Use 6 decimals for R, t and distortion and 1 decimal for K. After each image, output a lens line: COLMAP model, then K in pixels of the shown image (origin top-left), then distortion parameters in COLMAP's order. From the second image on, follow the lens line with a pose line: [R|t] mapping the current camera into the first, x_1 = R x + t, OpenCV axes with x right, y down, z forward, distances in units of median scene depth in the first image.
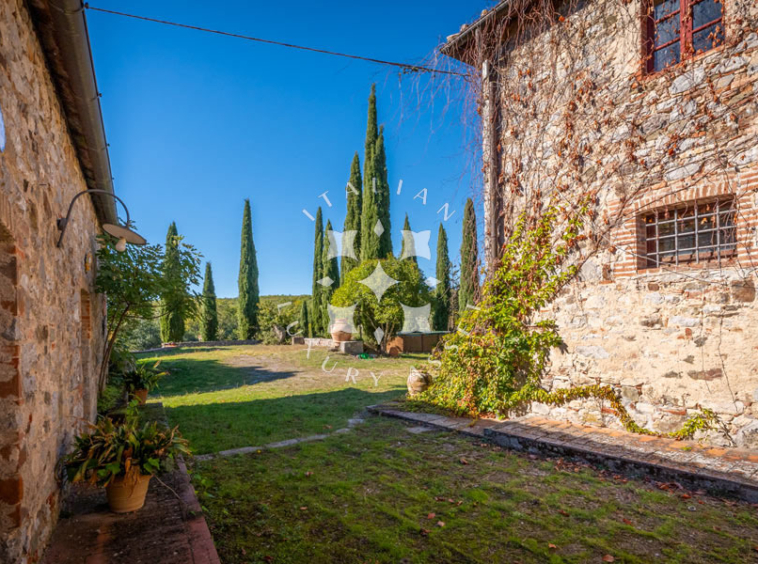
lens RADIAL K [[748.0, 0, 377.4], [0, 748.0, 281.4], [0, 0, 1]] dist [0.038832, 0.000000]
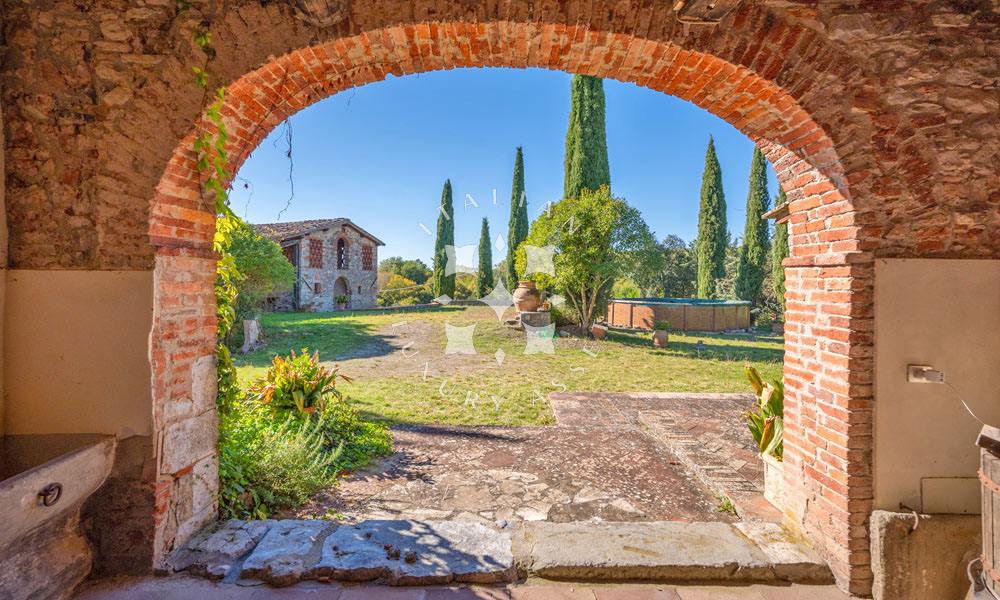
lens RADIAL K [[524.6, 0, 502.2], [0, 524.6, 297.5], [0, 0, 1]] dist [-0.000818, 0.000035]
pose [[0.714184, 0.052216, -0.698007, 0.272849], [0.027525, 0.994347, 0.102547, 0.008062], [0.699416, -0.092450, 0.708710, 0.519734]]
